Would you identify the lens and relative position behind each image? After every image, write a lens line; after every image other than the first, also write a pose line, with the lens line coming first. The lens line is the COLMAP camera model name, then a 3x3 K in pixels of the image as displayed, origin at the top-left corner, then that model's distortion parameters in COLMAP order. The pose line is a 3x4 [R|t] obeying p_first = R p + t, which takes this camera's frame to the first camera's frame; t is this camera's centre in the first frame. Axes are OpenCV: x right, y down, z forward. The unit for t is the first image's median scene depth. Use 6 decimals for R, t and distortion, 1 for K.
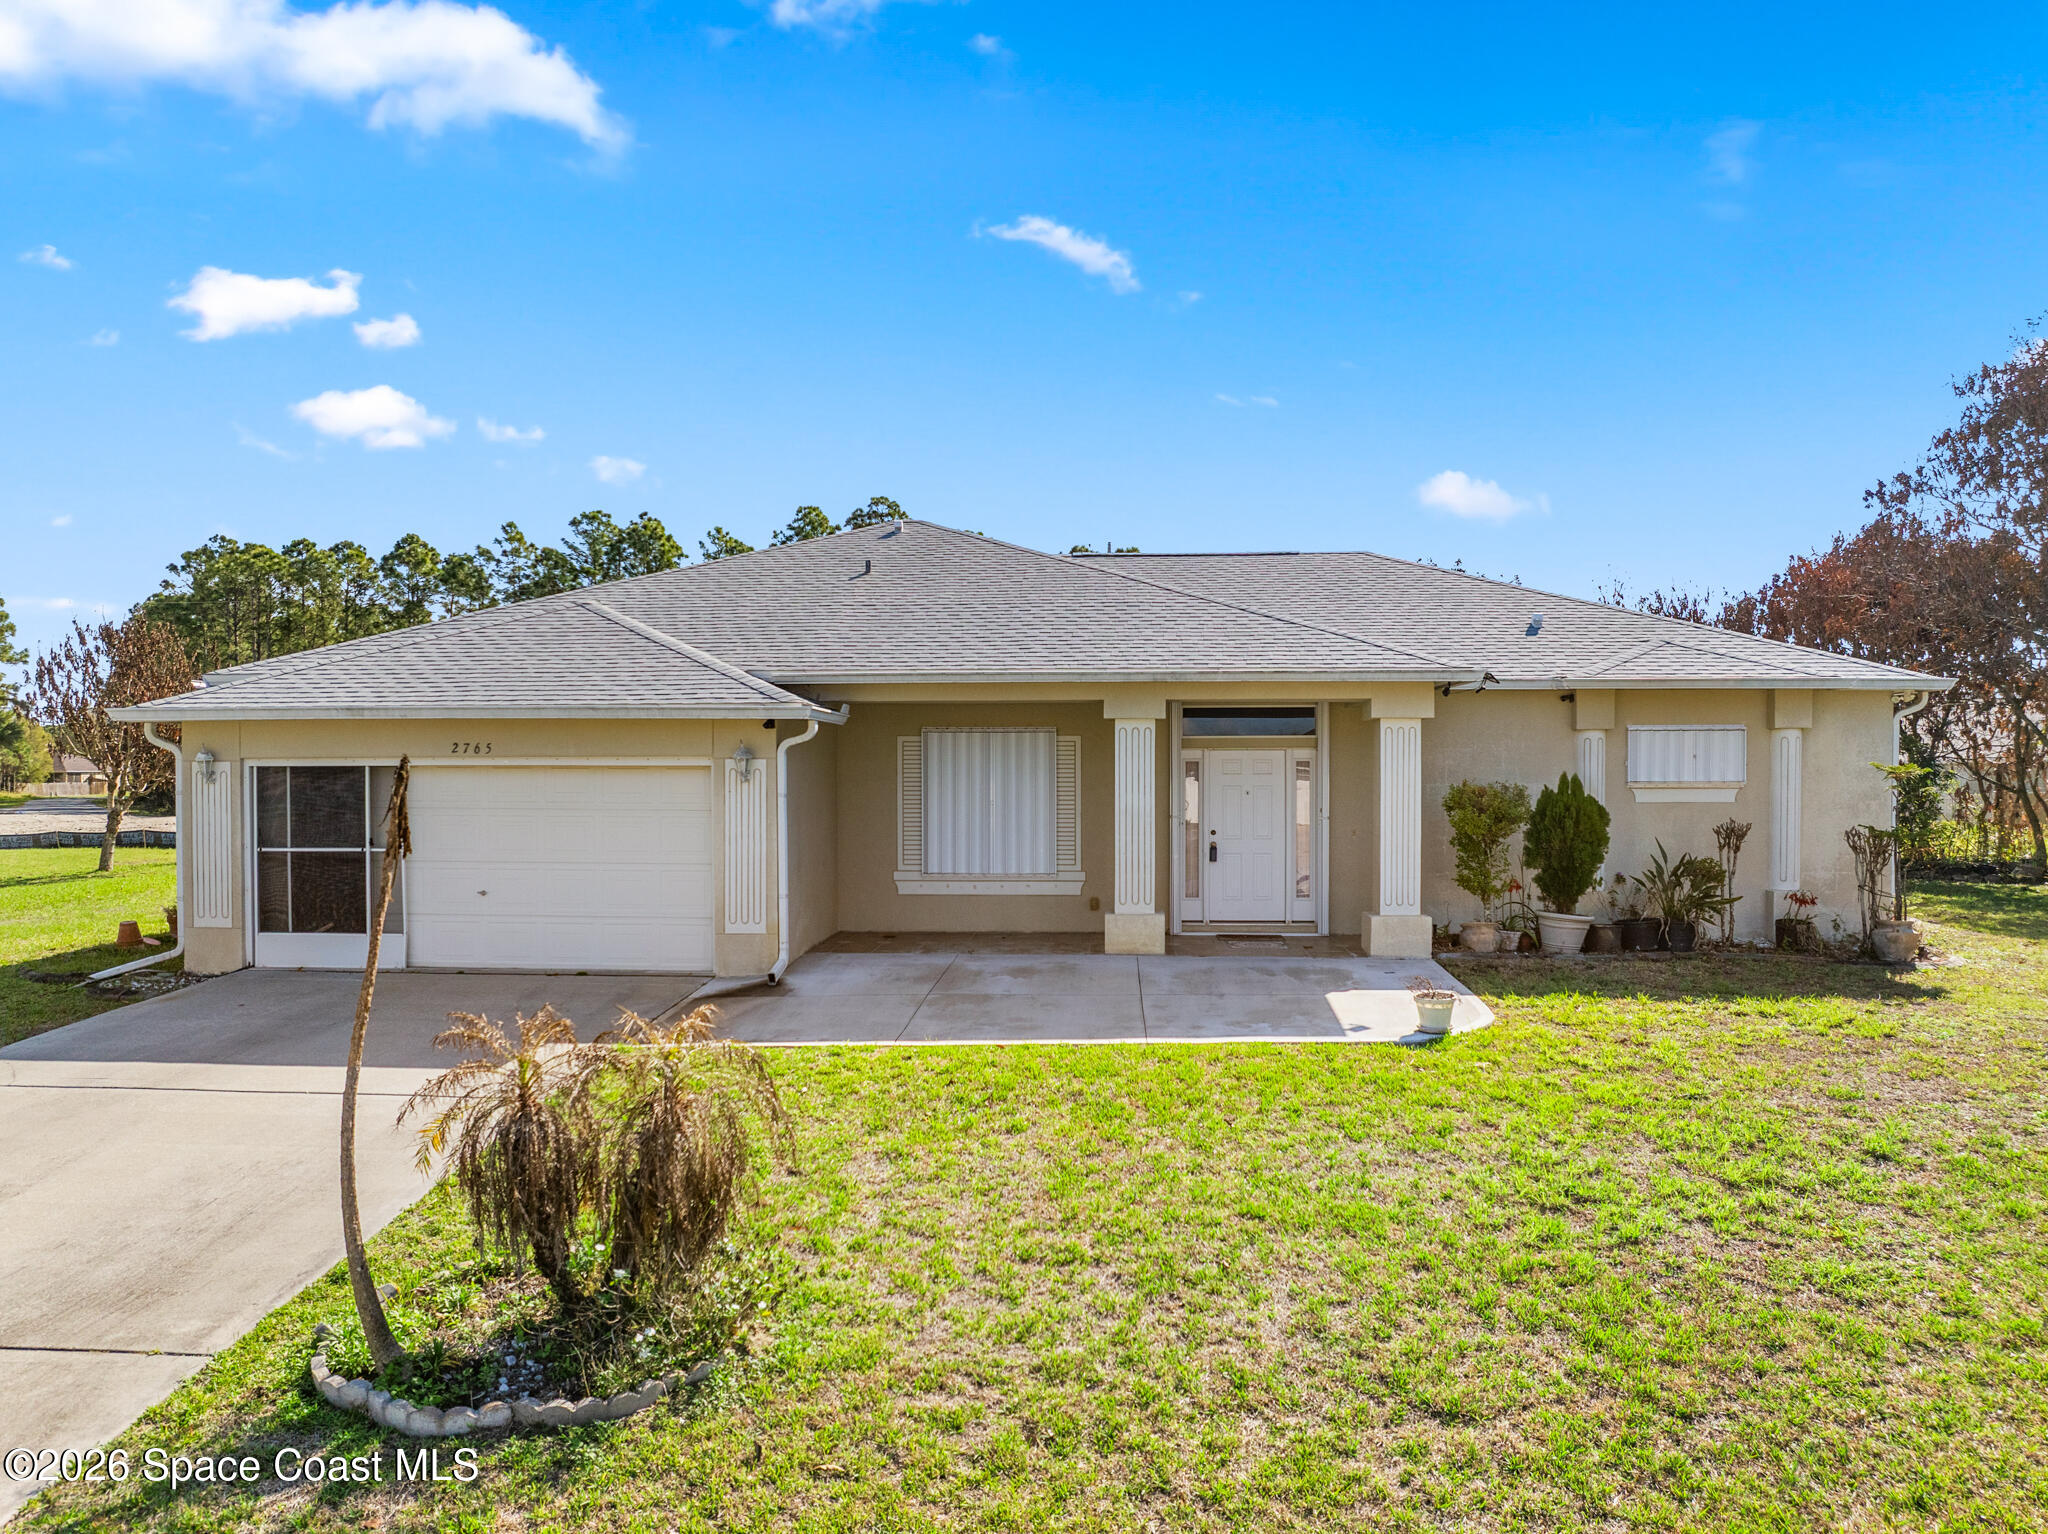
lens RADIAL K [[1439.9, 0, 1031.7], [0, 1439.9, 804.2], [0, 0, 1]] dist [-0.039531, 0.002947]
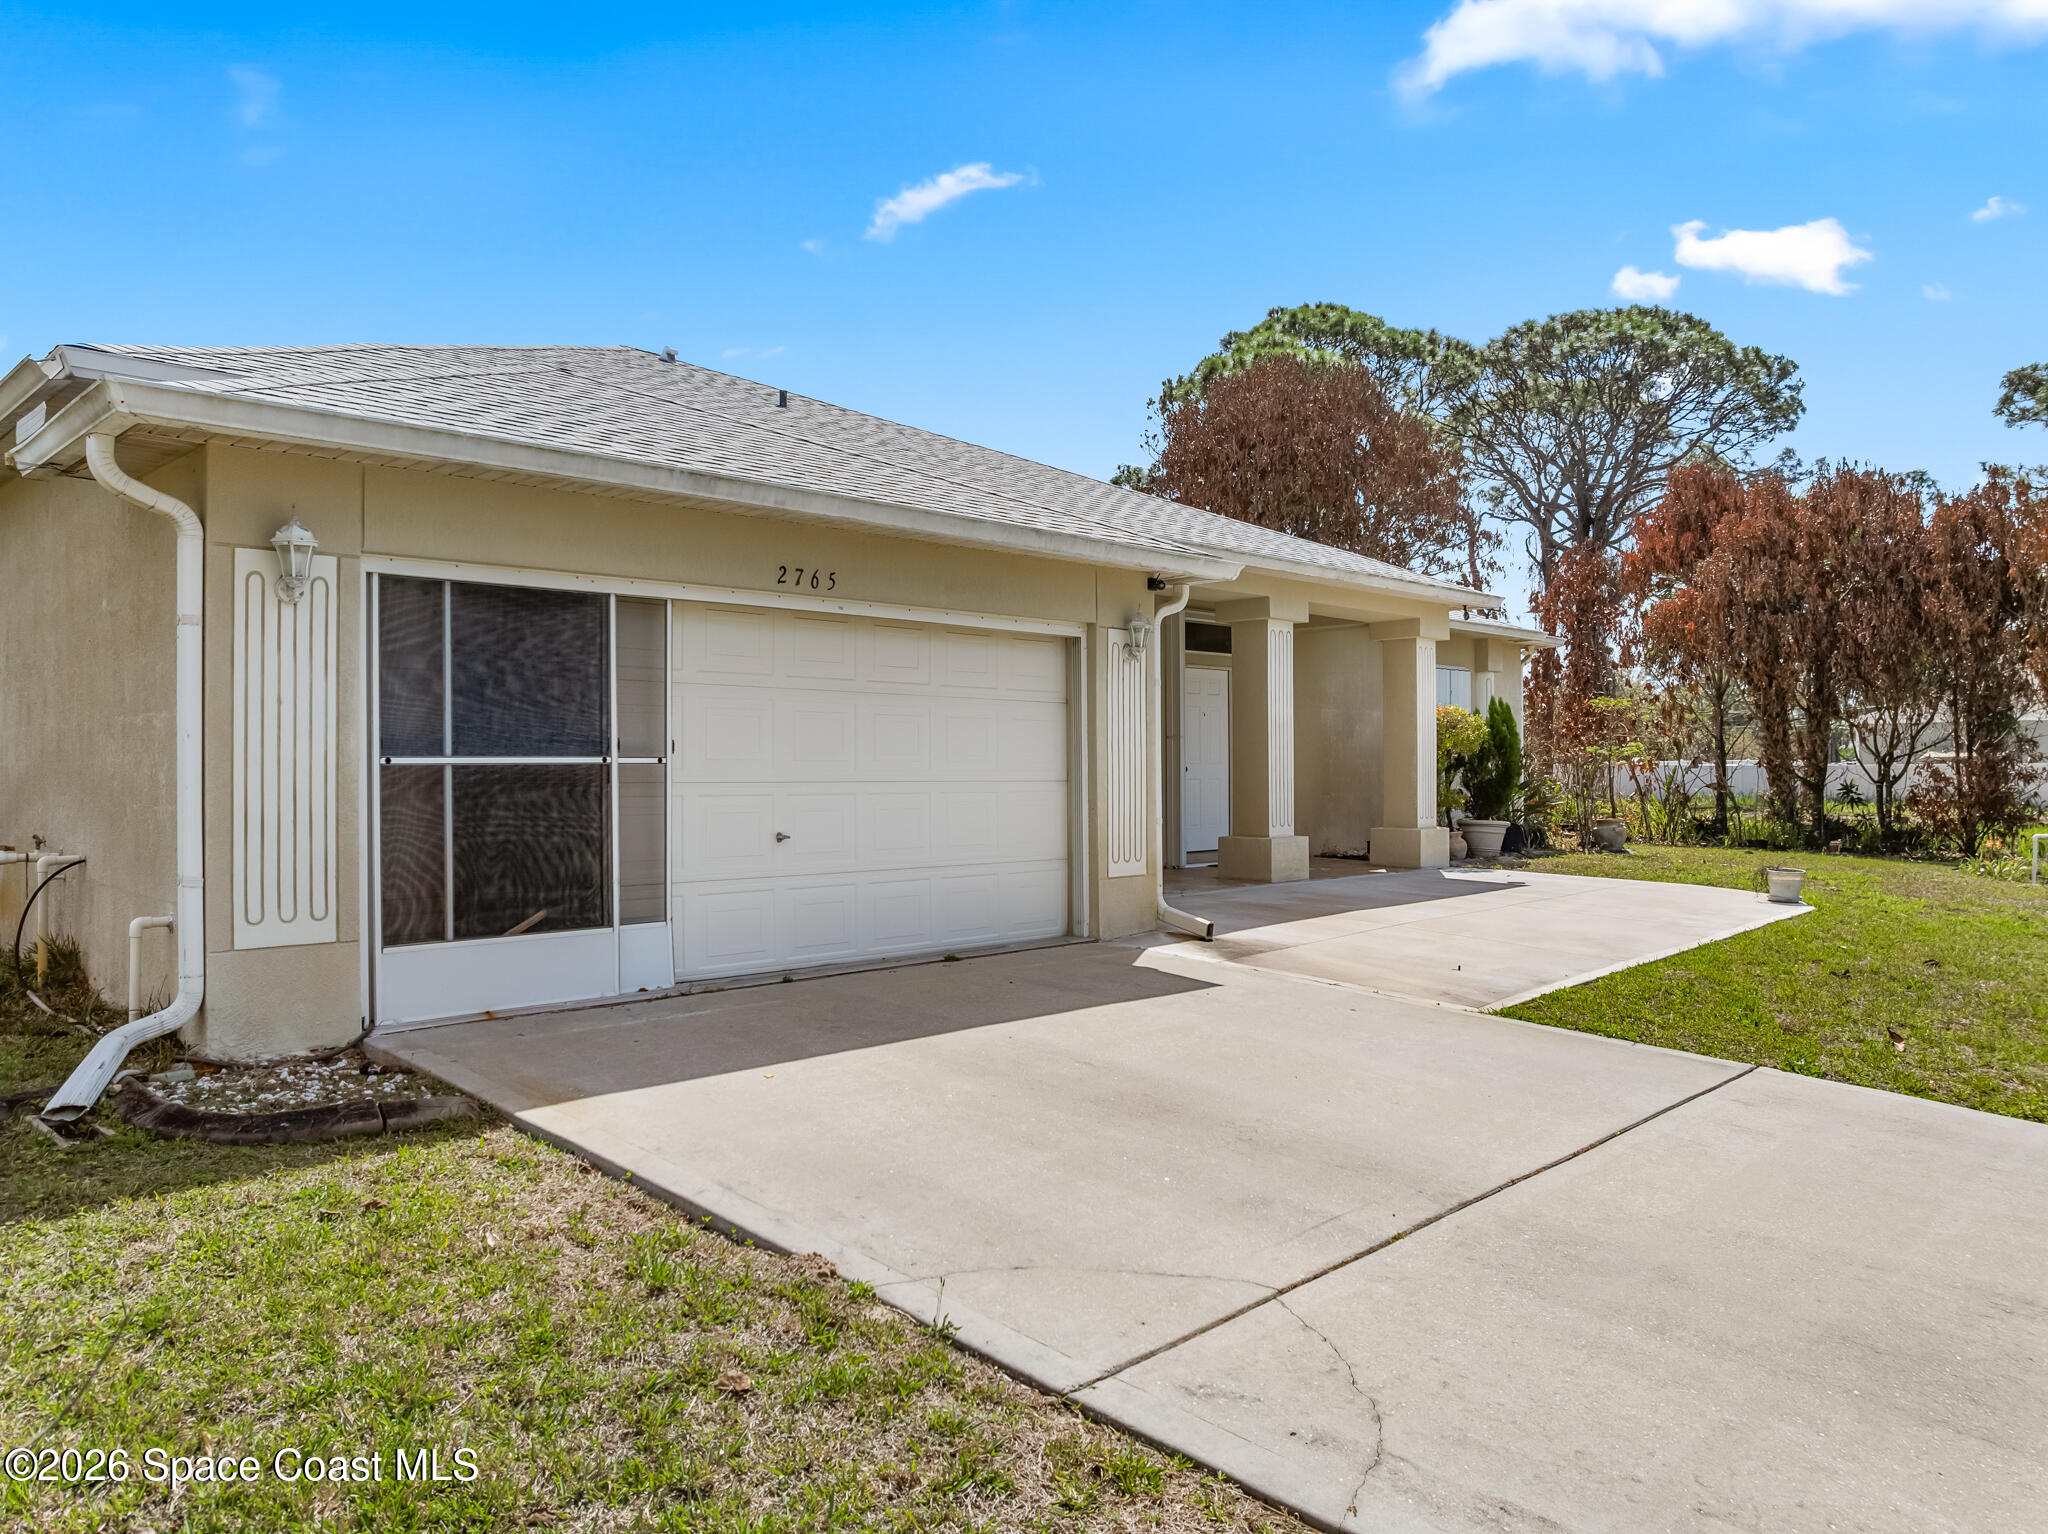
lens RADIAL K [[1422.1, 0, 1024.0], [0, 1422.1, 767.0], [0, 0, 1]] dist [-0.031040, -0.002399]
pose [[0.656429, -0.002699, 0.754383, -0.694781], [0.022169, 0.999631, -0.015714, 0.042154], [-0.754062, 0.027039, 0.656247, 0.521585]]
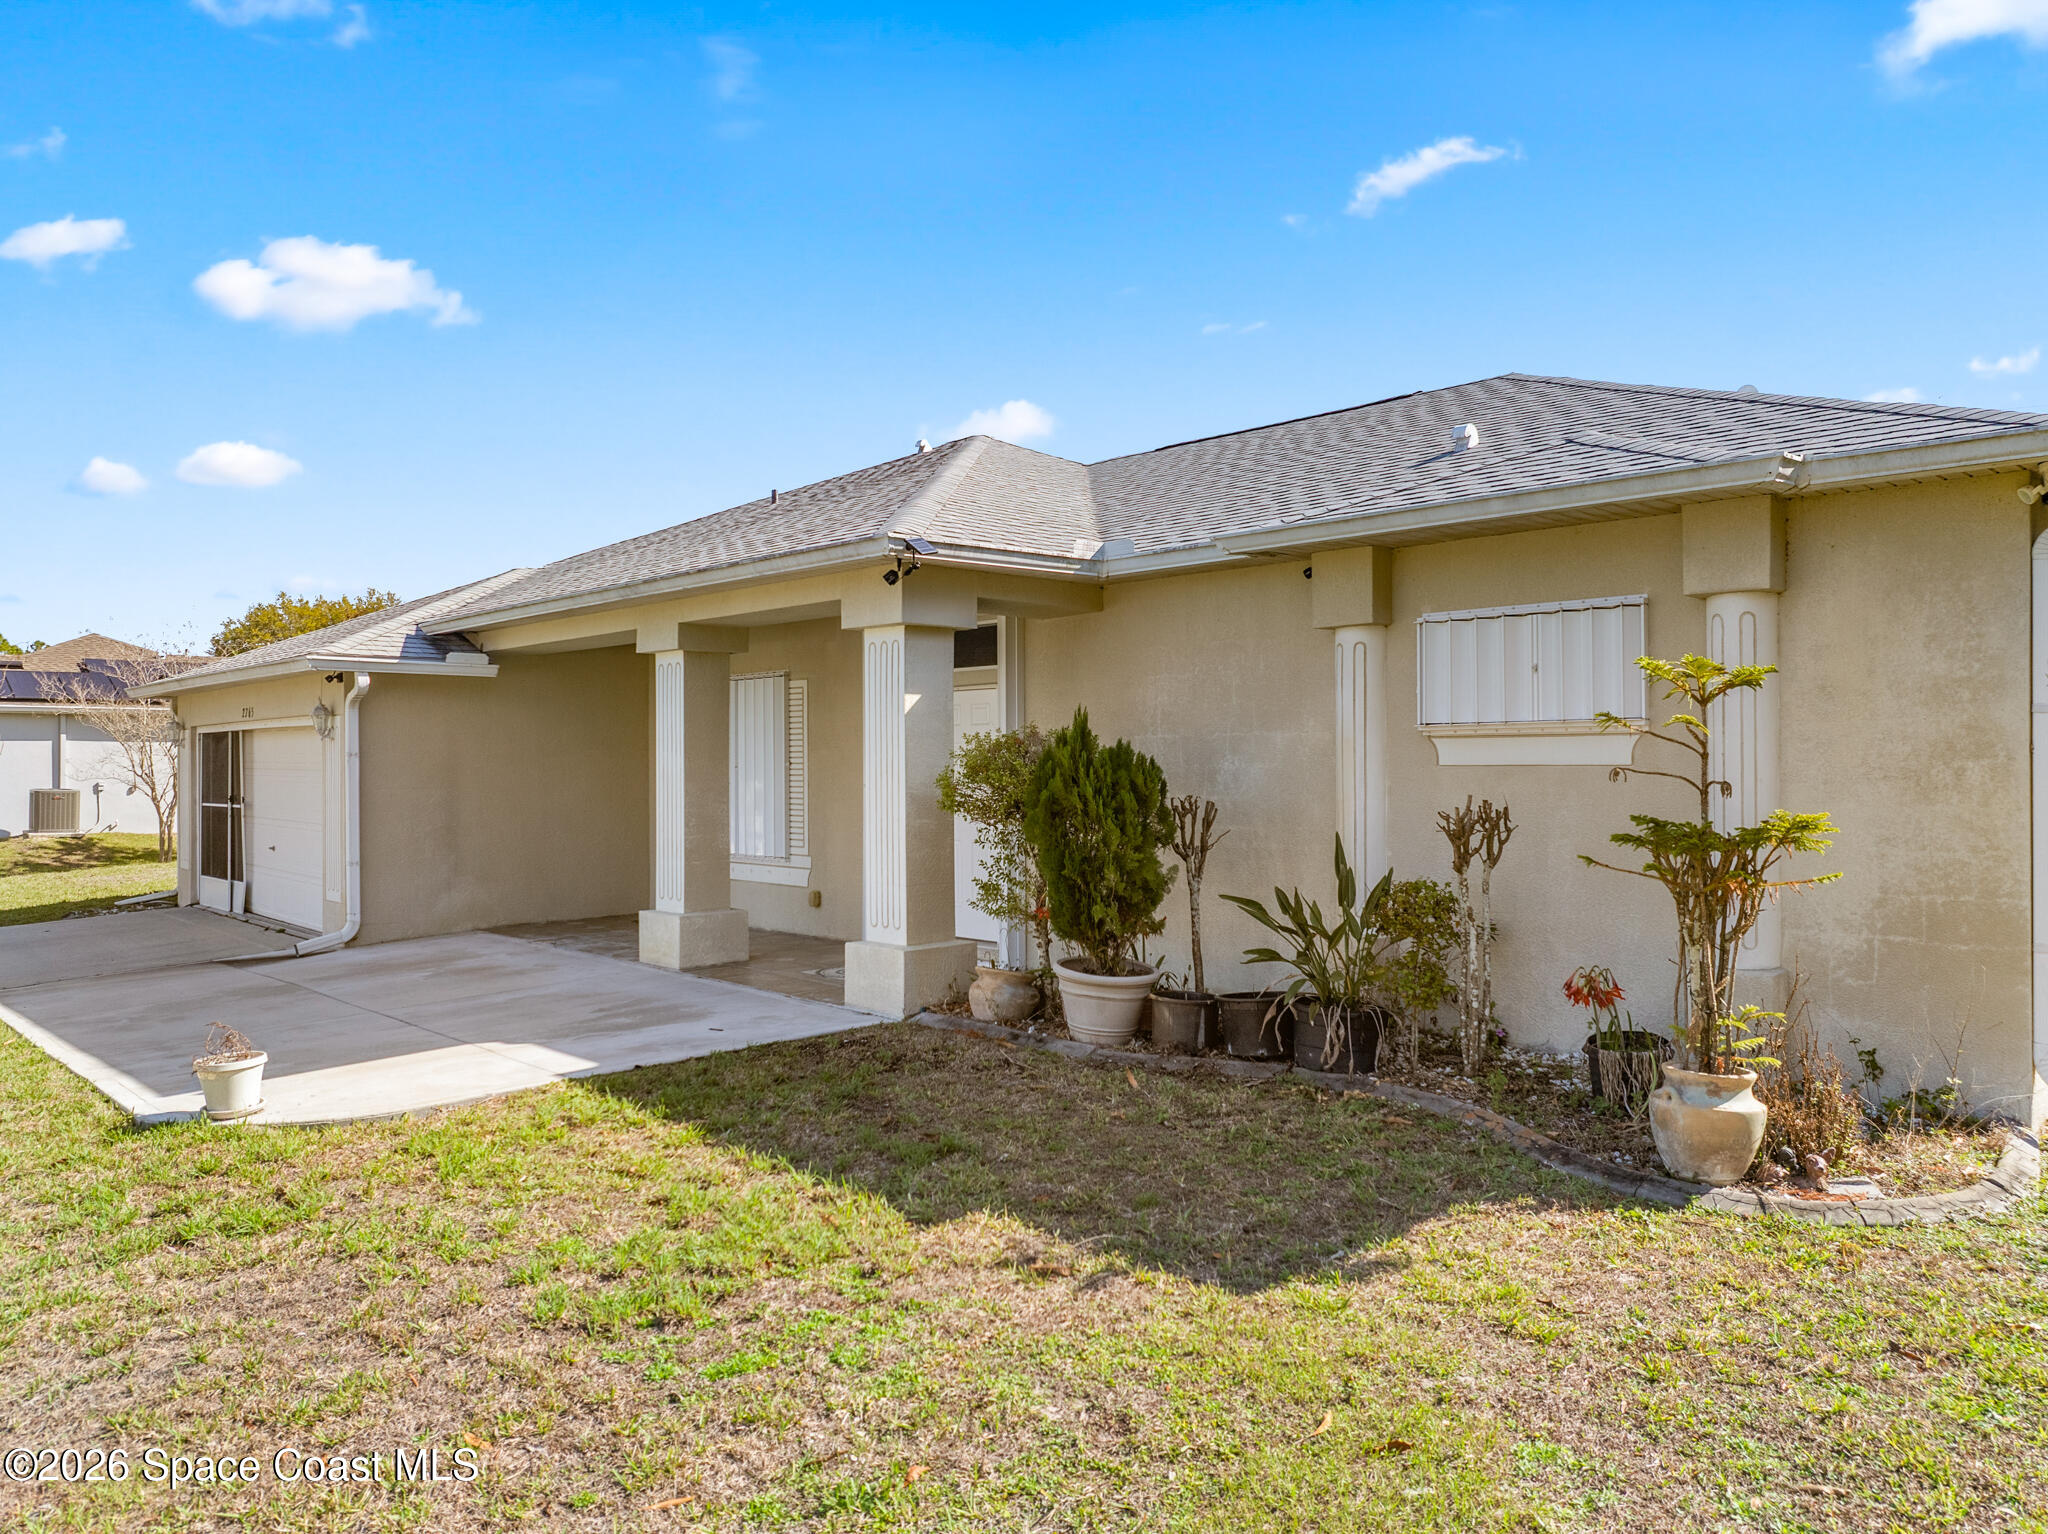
lens RADIAL K [[1429.1, 0, 1037.1], [0, 1429.1, 755.0], [0, 0, 1]] dist [-0.036594, 0.000895]
pose [[0.734160, -0.005415, -0.678955, 0.701595], [-0.008857, 0.999807, -0.017551, 0.005583], [0.678919, 0.018899, 0.733970, 0.570755]]
